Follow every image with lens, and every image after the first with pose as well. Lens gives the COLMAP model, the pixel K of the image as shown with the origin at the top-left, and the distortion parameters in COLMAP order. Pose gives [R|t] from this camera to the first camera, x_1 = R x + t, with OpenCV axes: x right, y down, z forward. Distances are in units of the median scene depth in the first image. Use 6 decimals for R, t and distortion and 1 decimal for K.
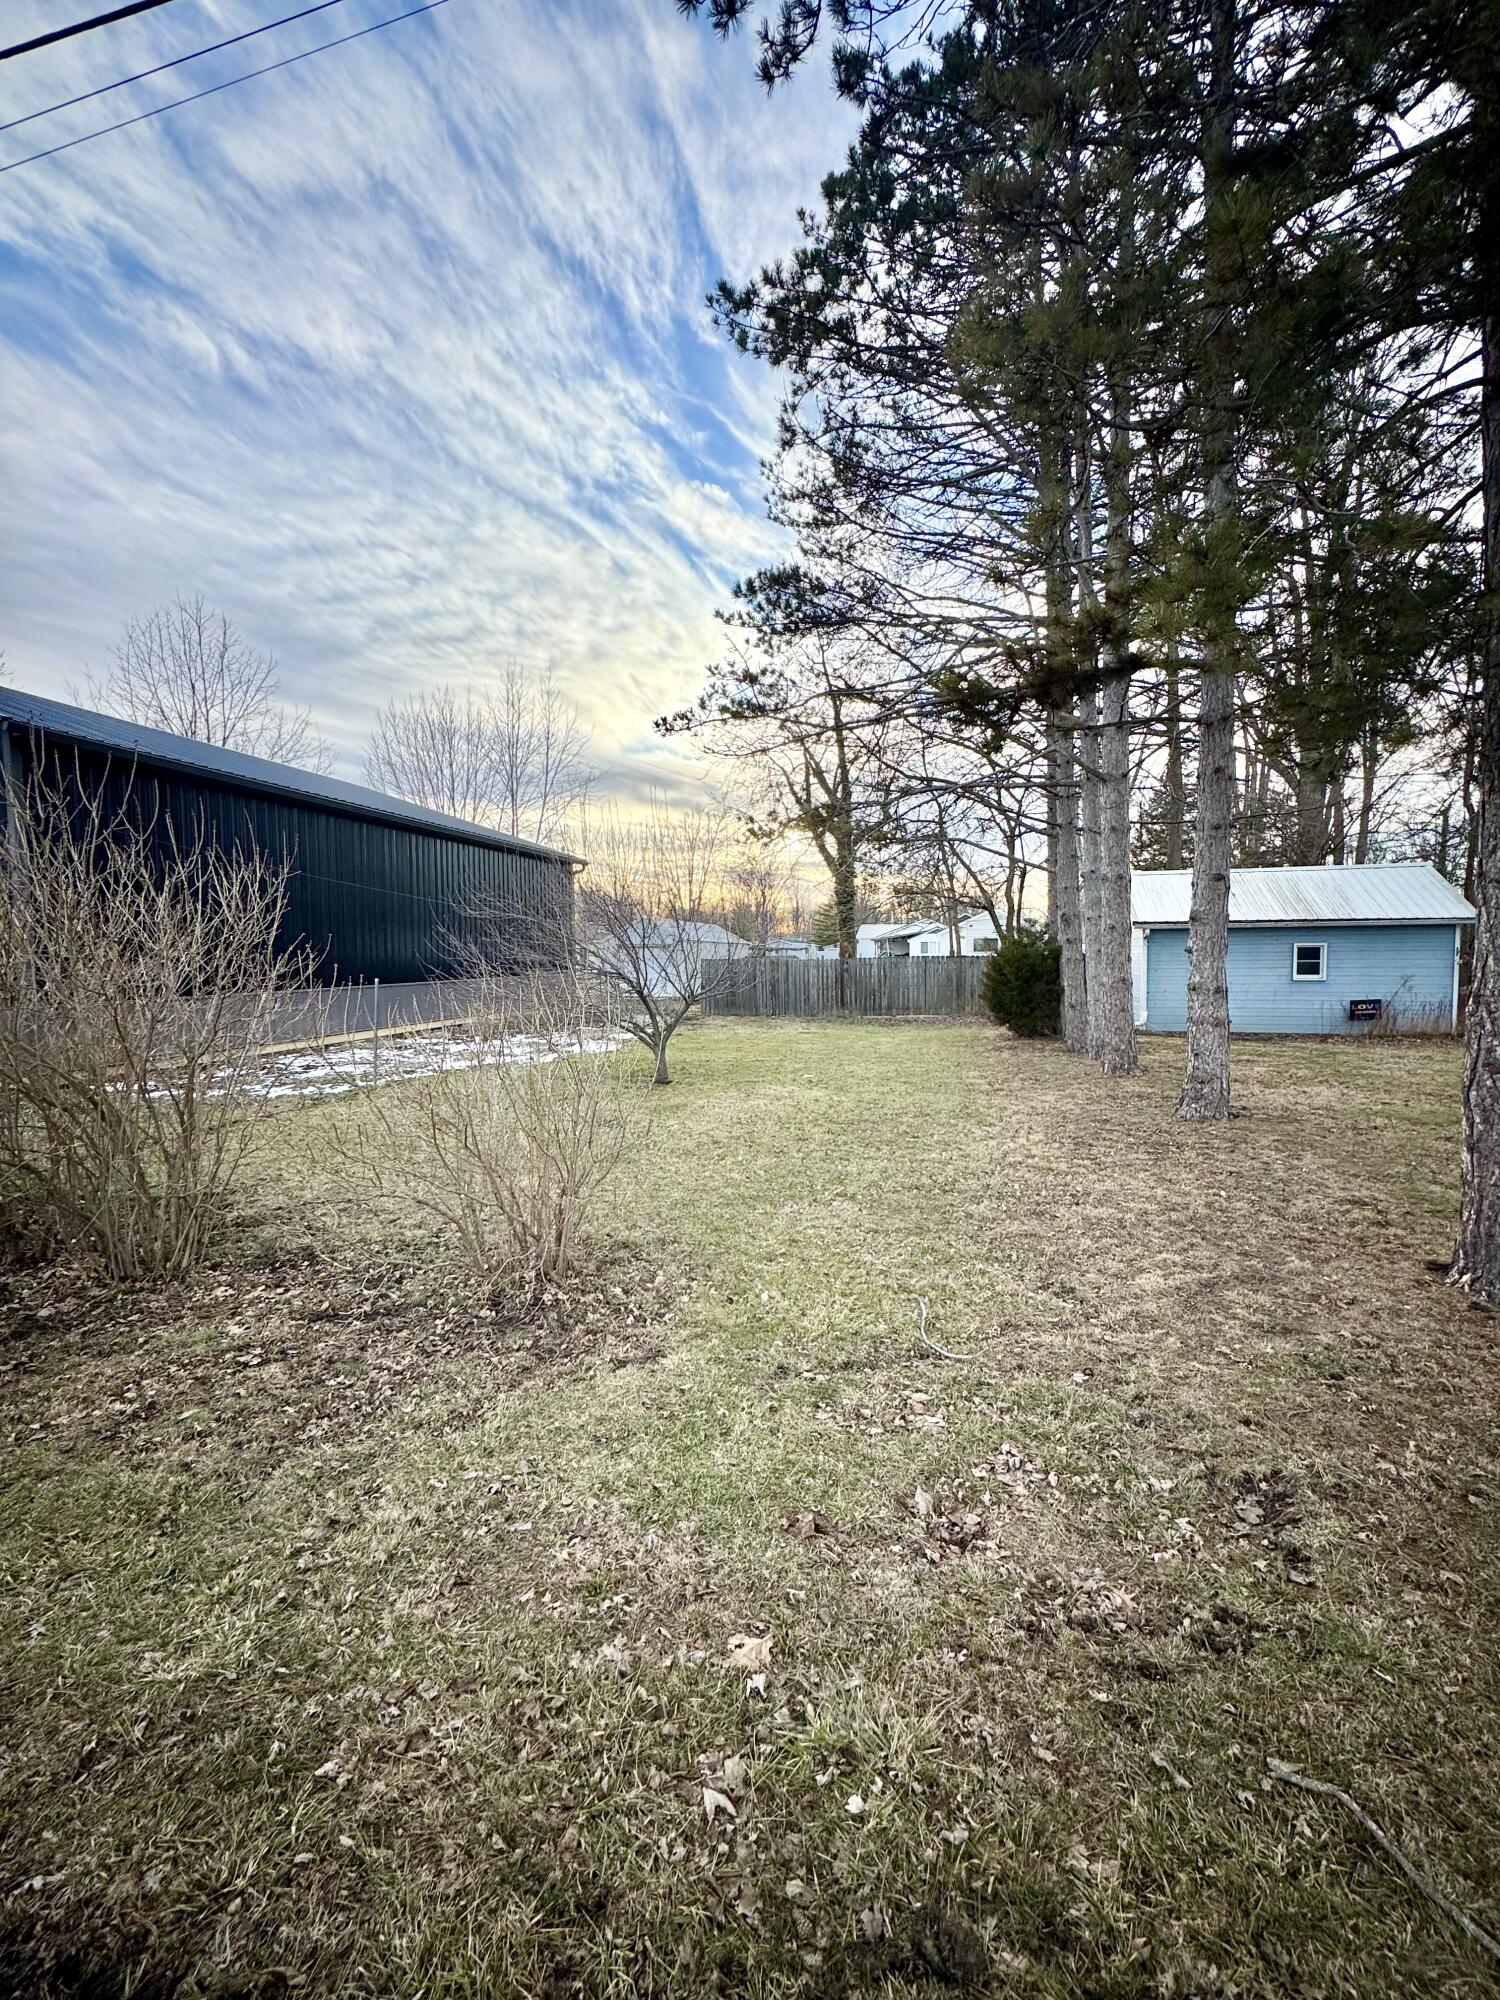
lens RADIAL K [[796.0, 0, 752.3], [0, 796.0, 997.3], [0, 0, 1]] dist [-0.003060, 0.000521]
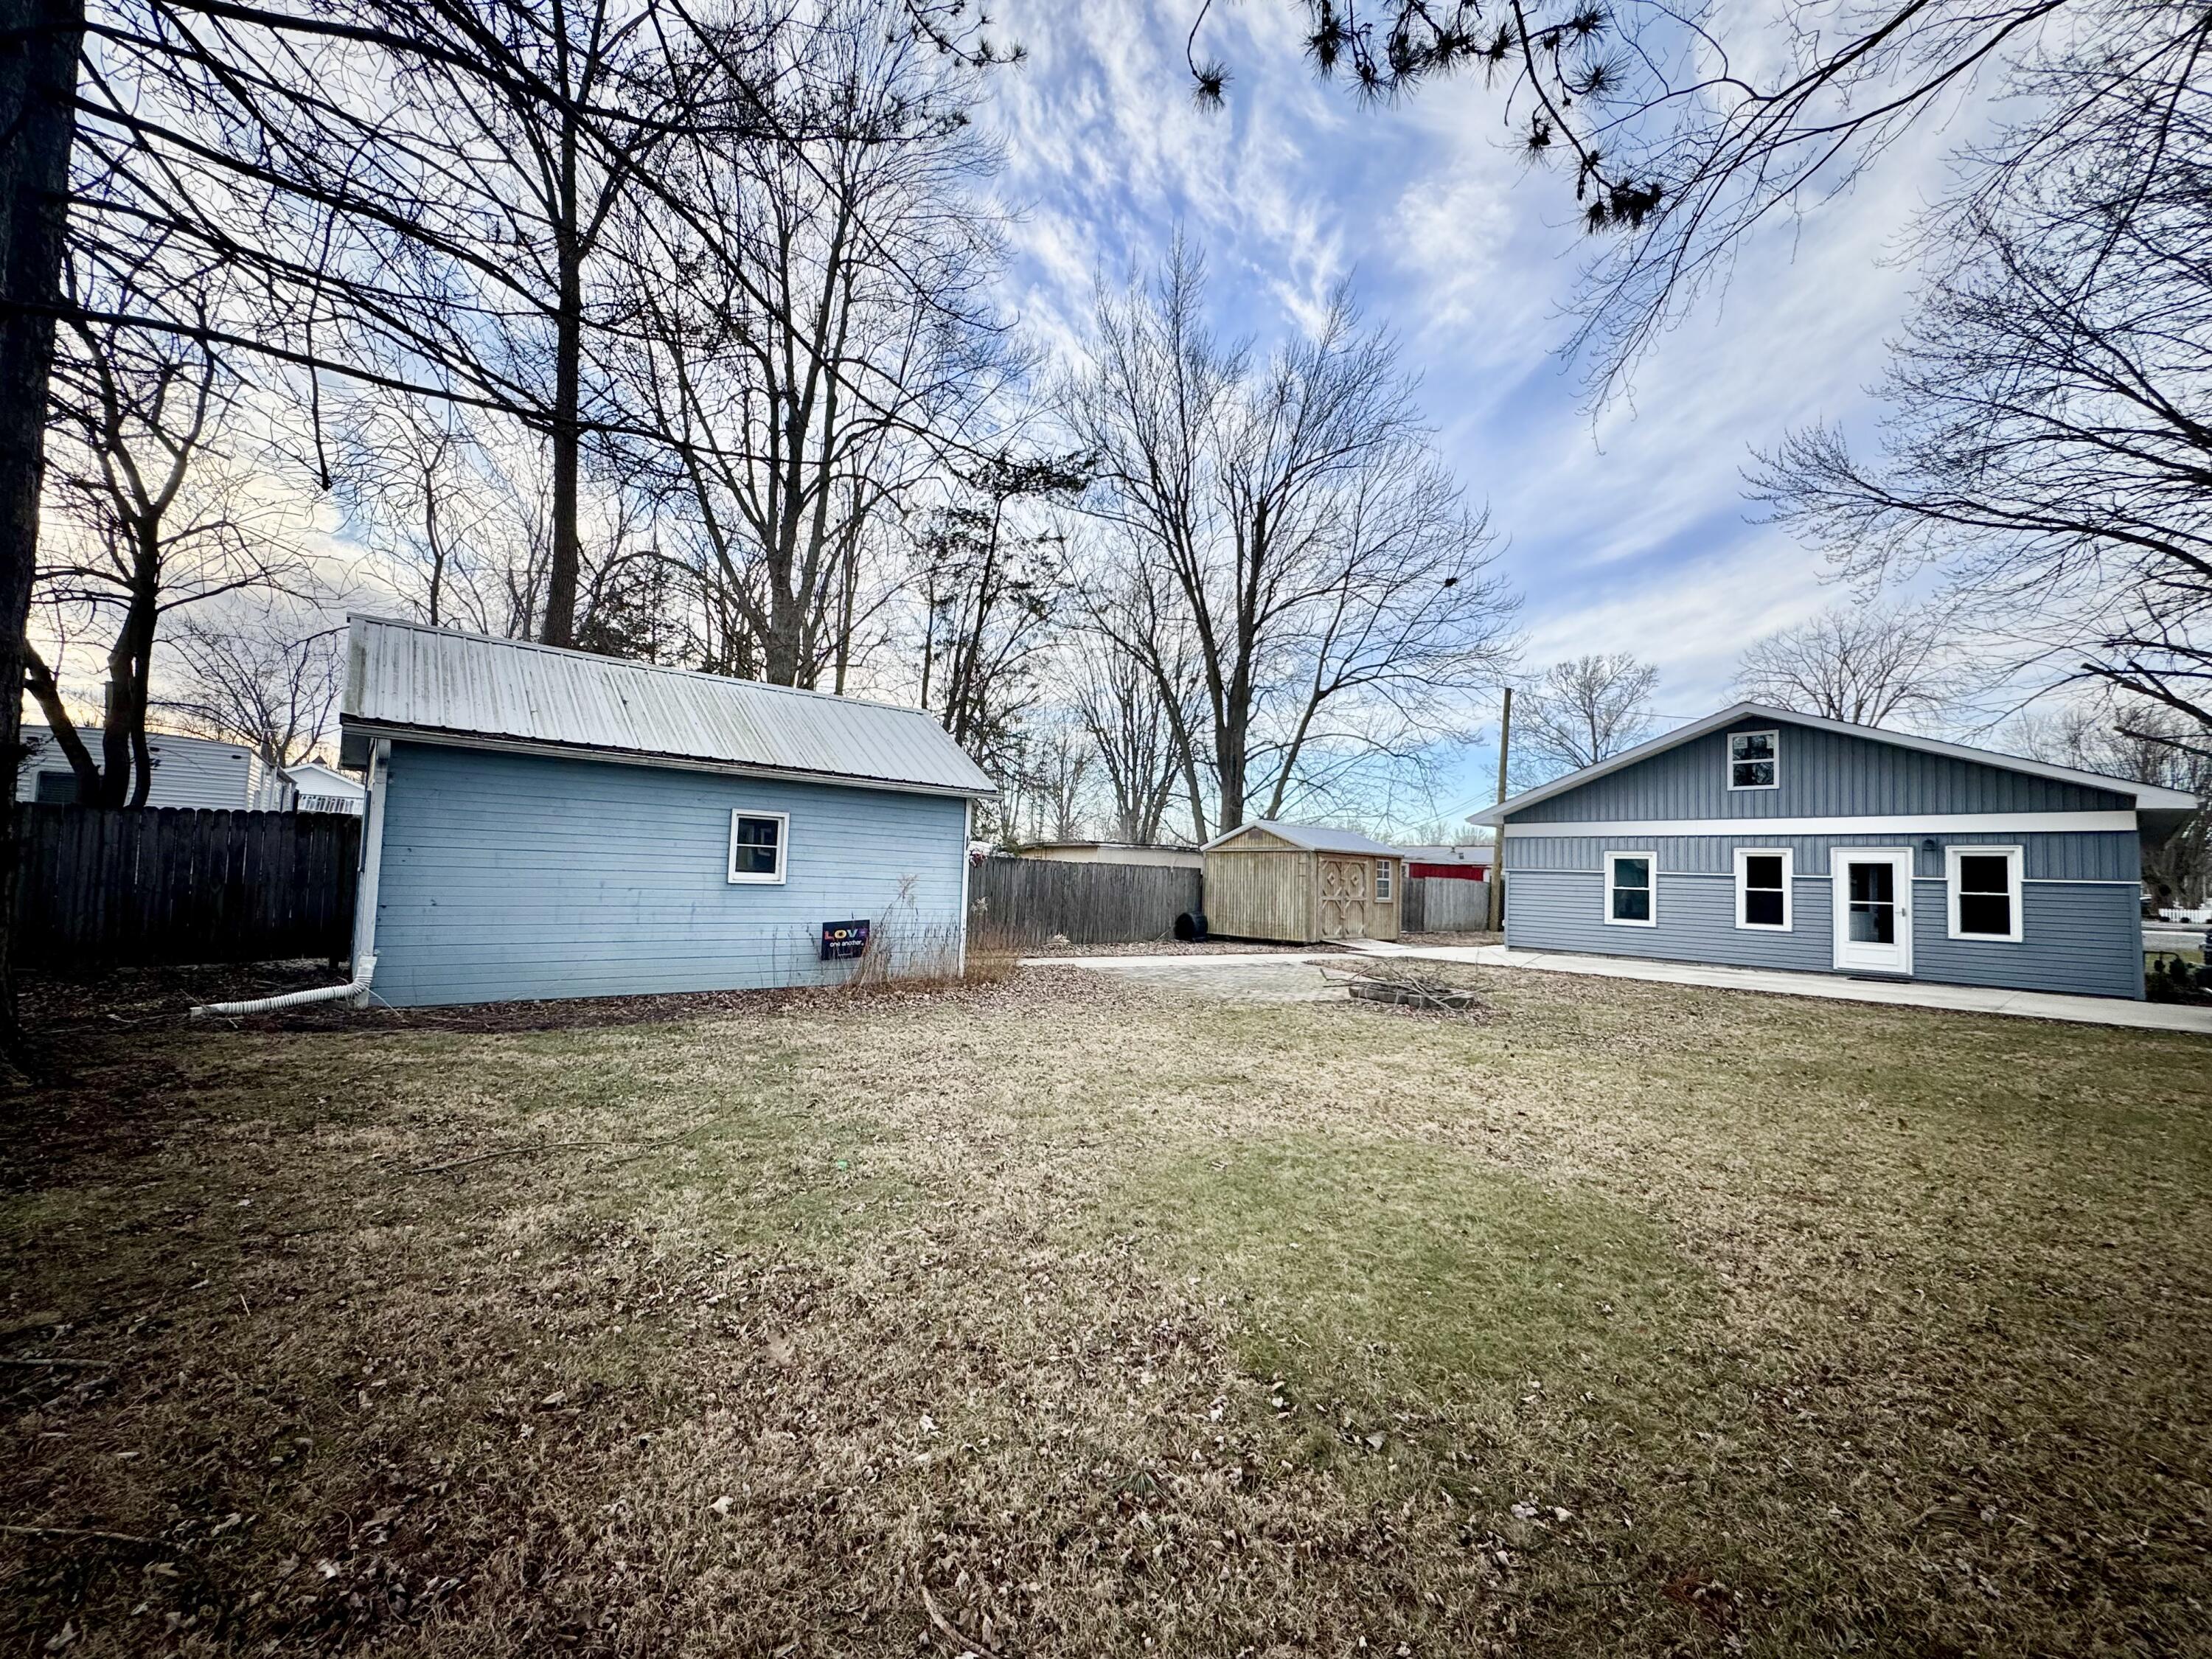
lens RADIAL K [[880.4, 0, 1108.0], [0, 880.4, 834.5], [0, 0, 1]] dist [-0.003060, 0.000521]
pose [[0.565398, 0.070744, 0.821779, 0.609316], [0.003310, 0.996112, -0.088029, -0.003553], [-0.824812, 0.052492, 0.562965, 0.833175]]
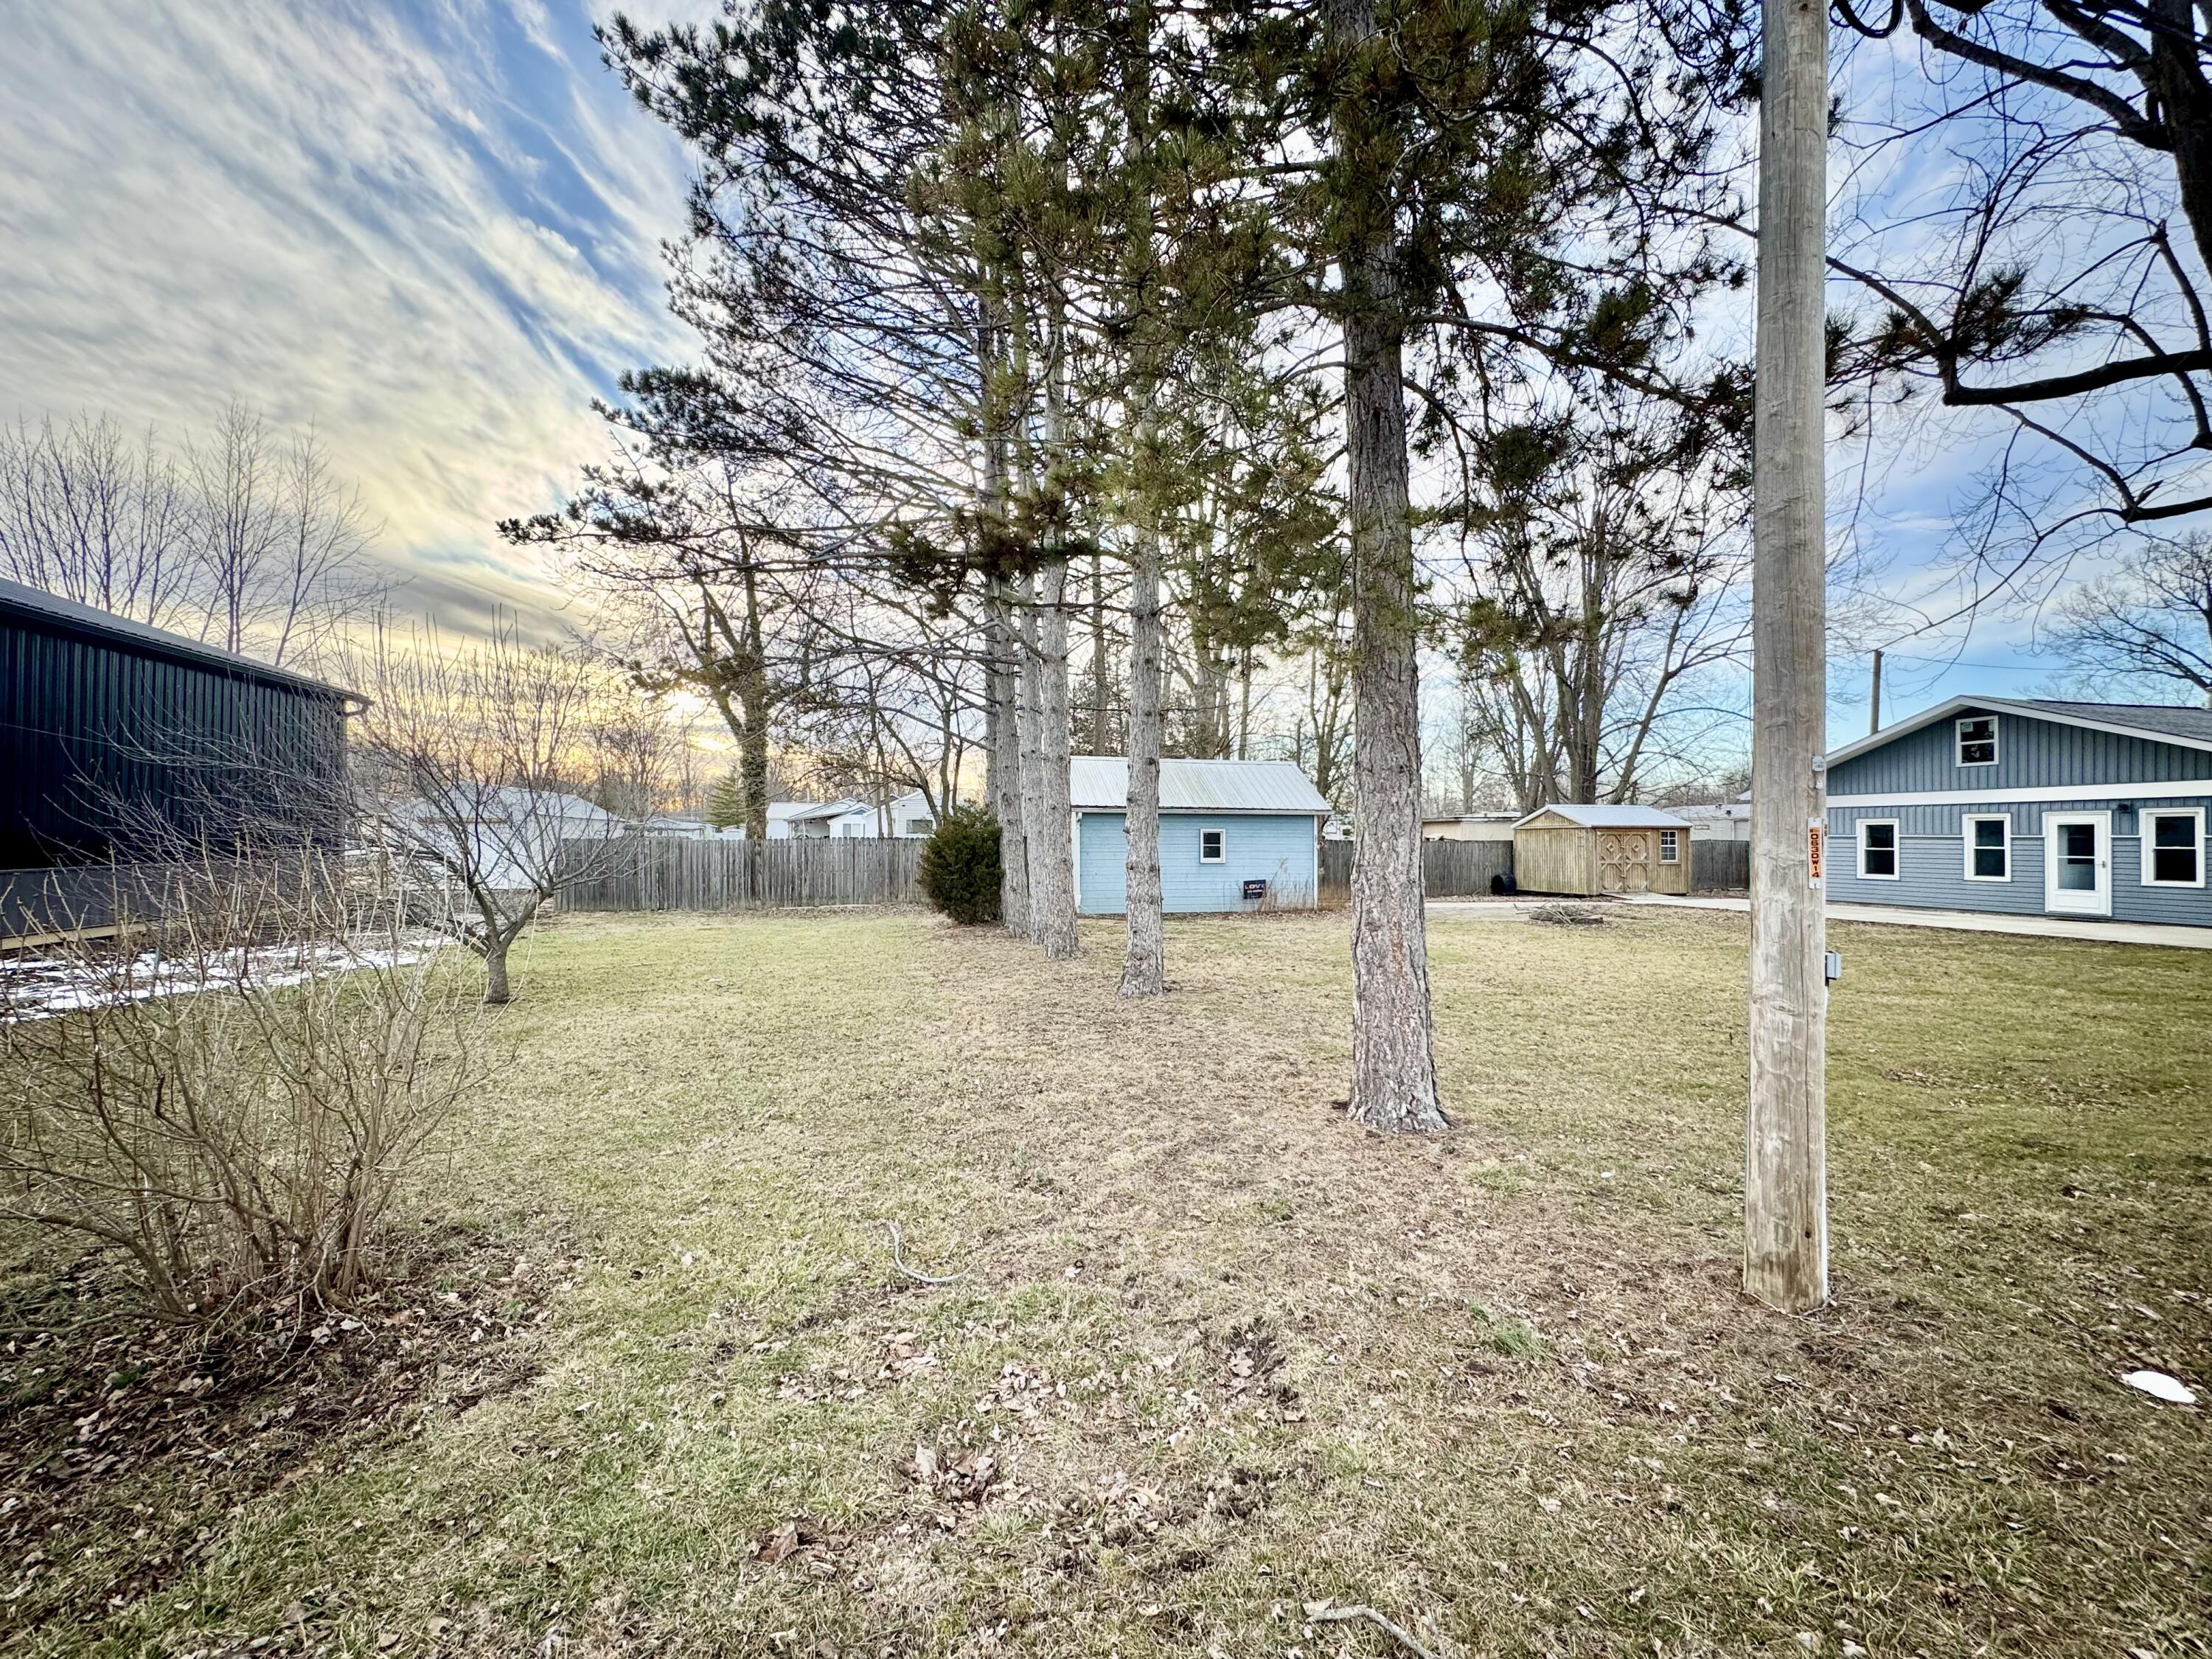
lens RADIAL K [[880.4, 0, 1099.2], [0, 880.4, 826.0], [0, 0, 1]] dist [-0.003060, 0.000521]
pose [[0.877748, 0.018998, 0.478746, -0.028517], [0.014726, 0.997672, -0.066590, 0.011145], [-0.478896, 0.065500, 0.875425, 0.020413]]
